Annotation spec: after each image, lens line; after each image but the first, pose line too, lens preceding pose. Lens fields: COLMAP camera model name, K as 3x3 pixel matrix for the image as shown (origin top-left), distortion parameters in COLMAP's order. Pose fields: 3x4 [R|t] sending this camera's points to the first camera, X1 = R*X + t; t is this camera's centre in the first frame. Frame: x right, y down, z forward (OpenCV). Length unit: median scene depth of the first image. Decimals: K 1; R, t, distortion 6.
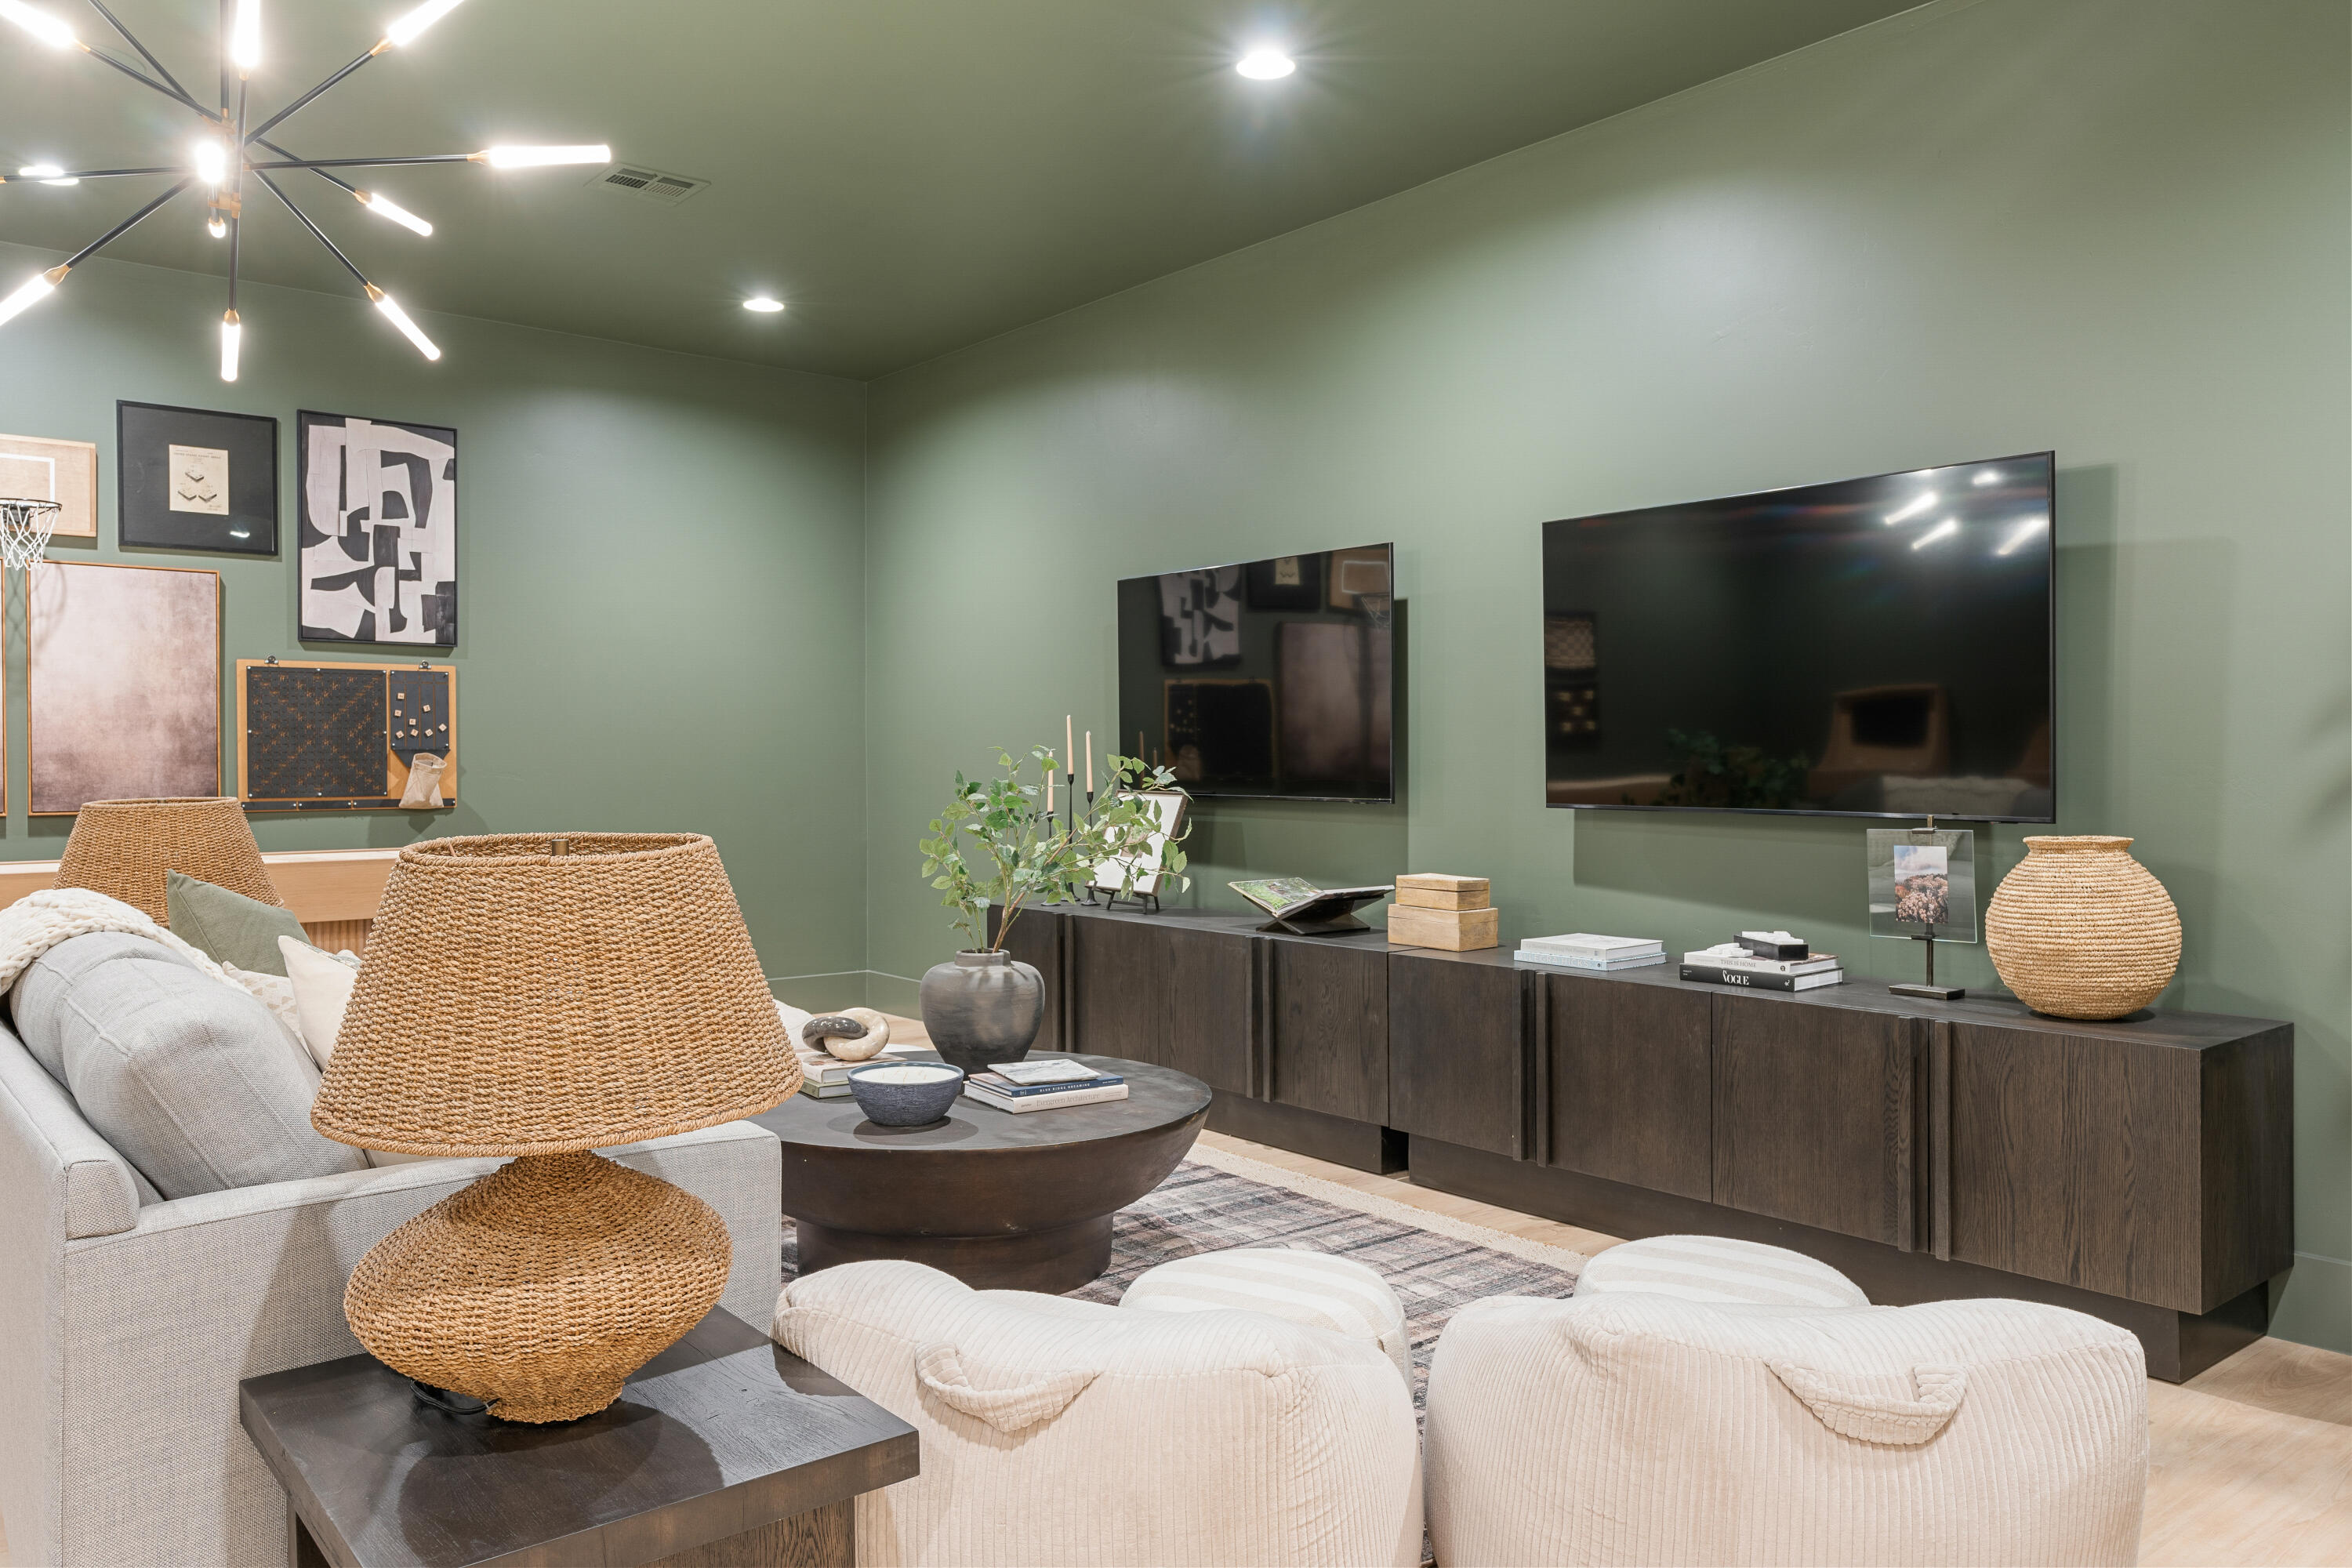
lens RADIAL K [[1723.5, 0, 1177.8], [0, 1723.5, 778.1], [0, 0, 1]] dist [-0.015270, -0.000315]
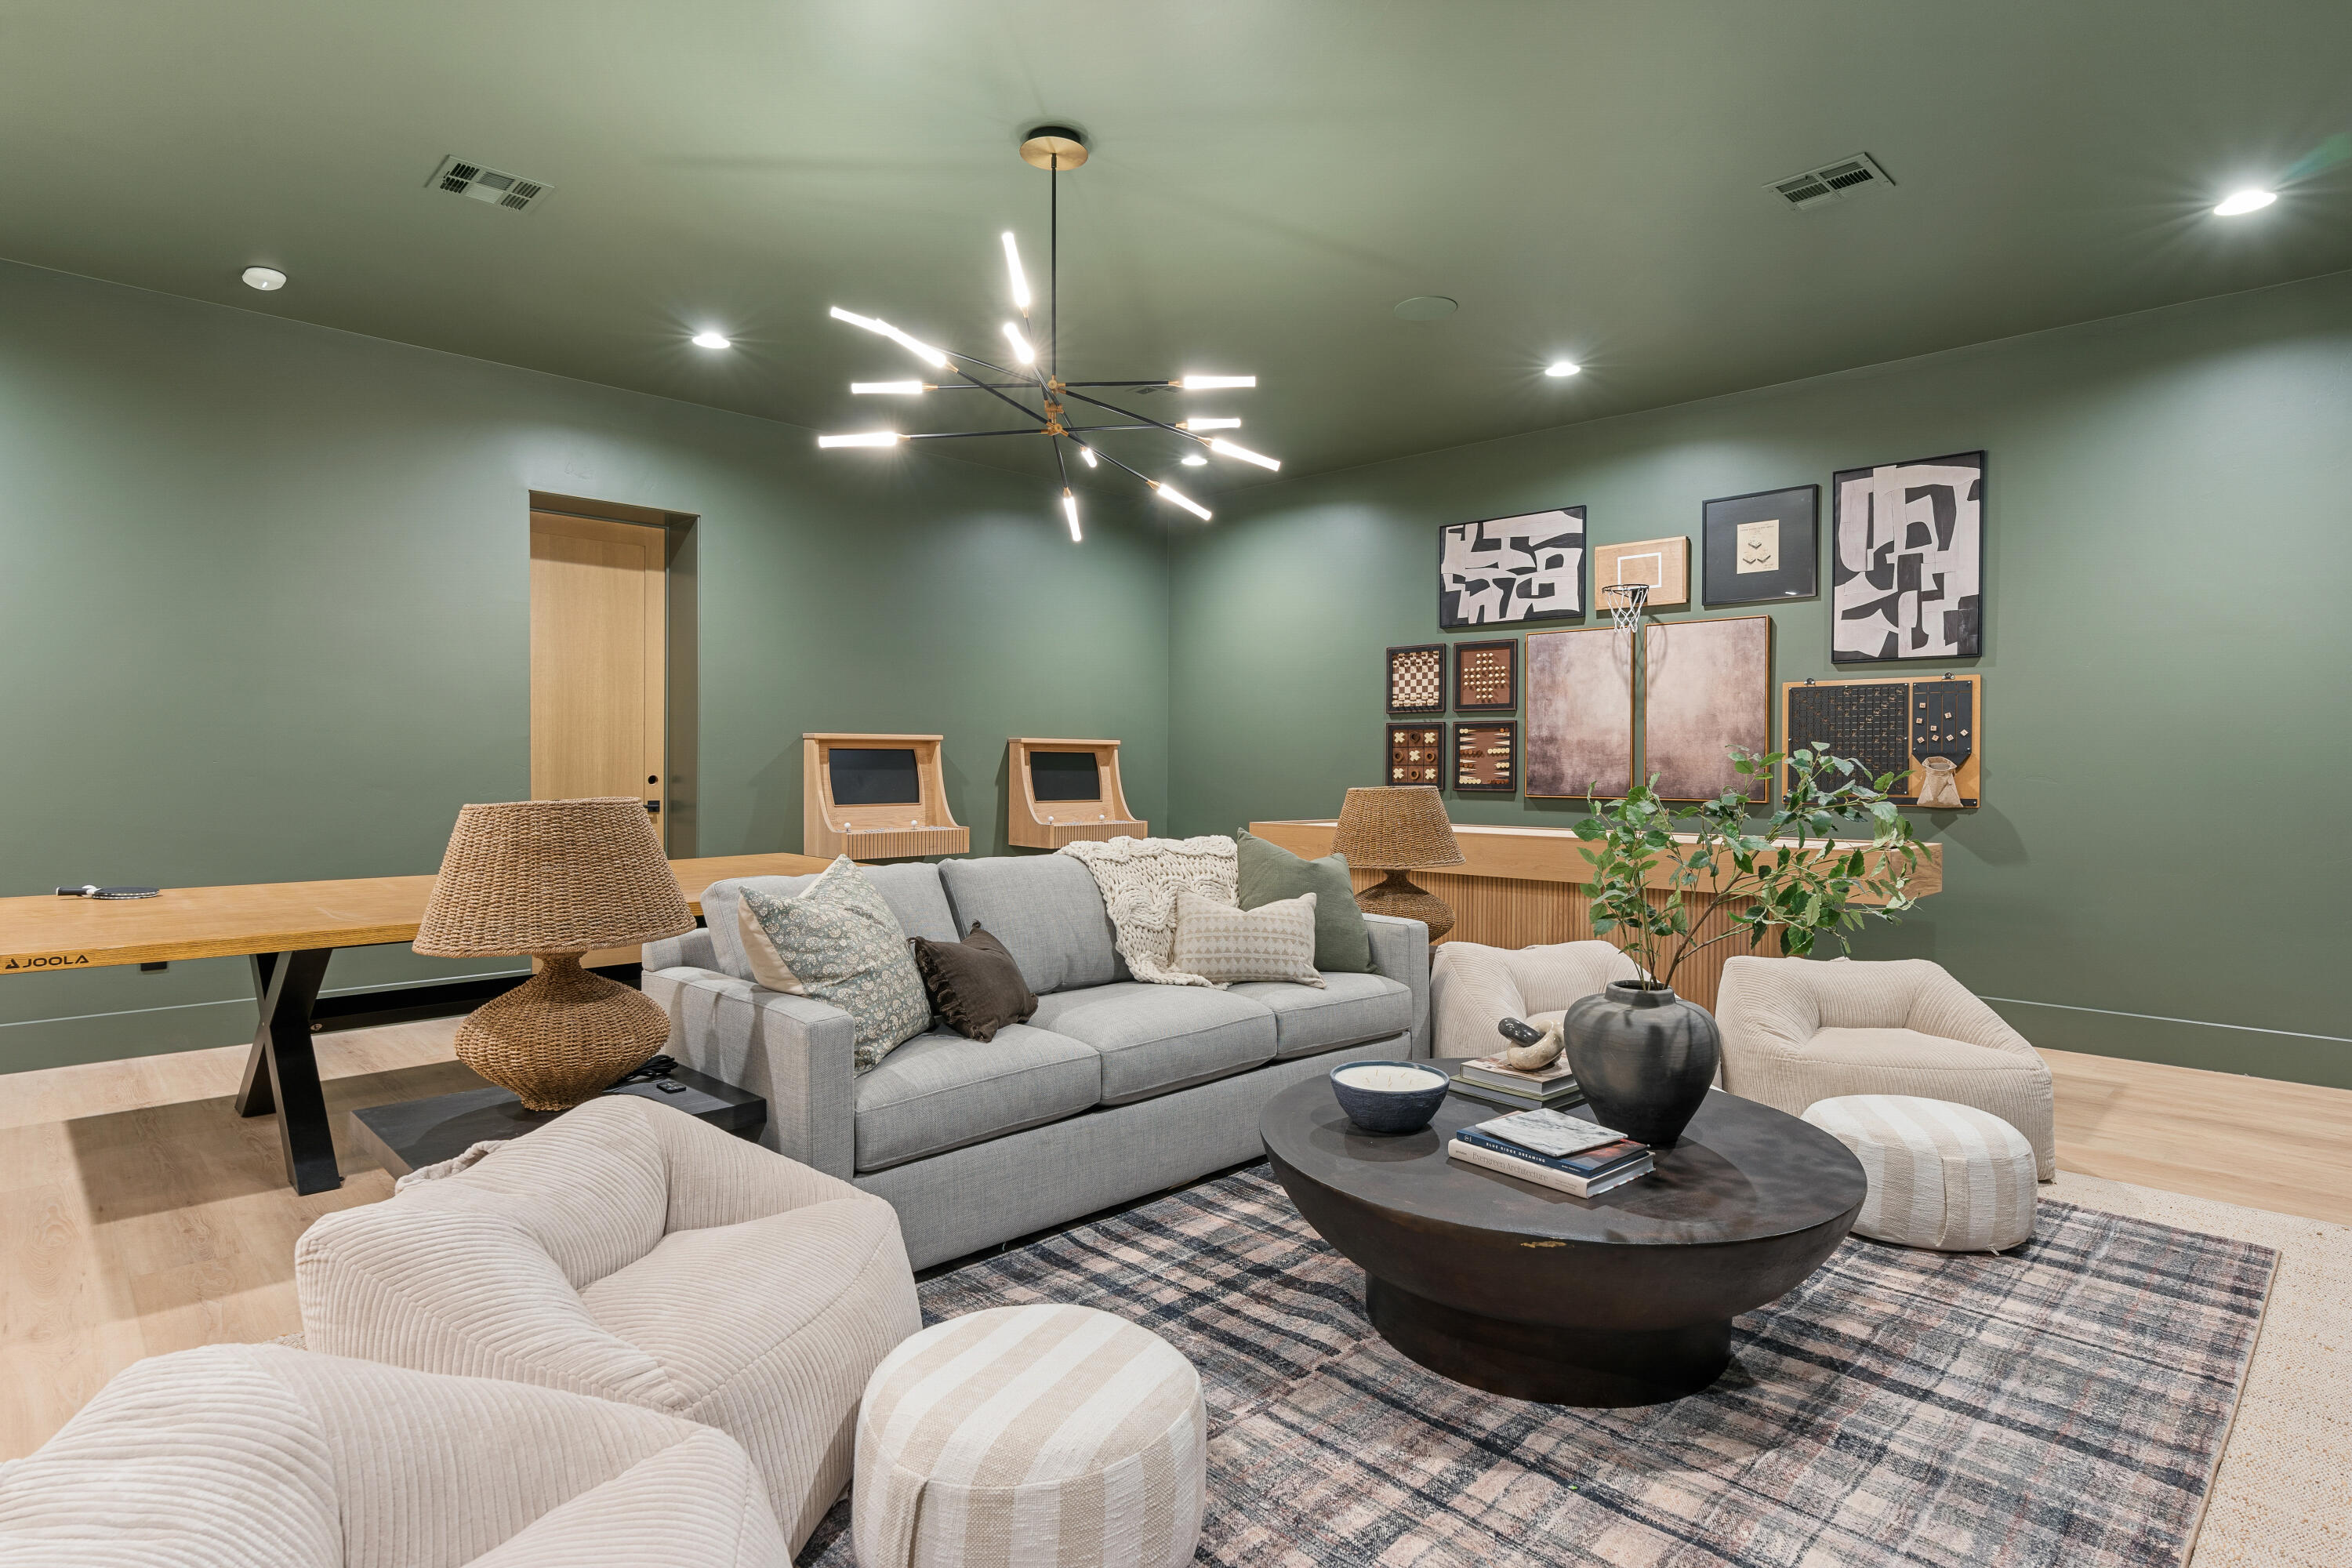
lens RADIAL K [[1212.4, 0, 1177.7], [0, 1212.4, 772.2], [0, 0, 1]] dist [0.001070, 0.000468]
pose [[0.100126, 0.006754, -0.994952, 0.284621], [-0.016451, 0.999852, 0.005132, -0.000500], [0.994839, 0.015854, 0.100222, 0.448256]]
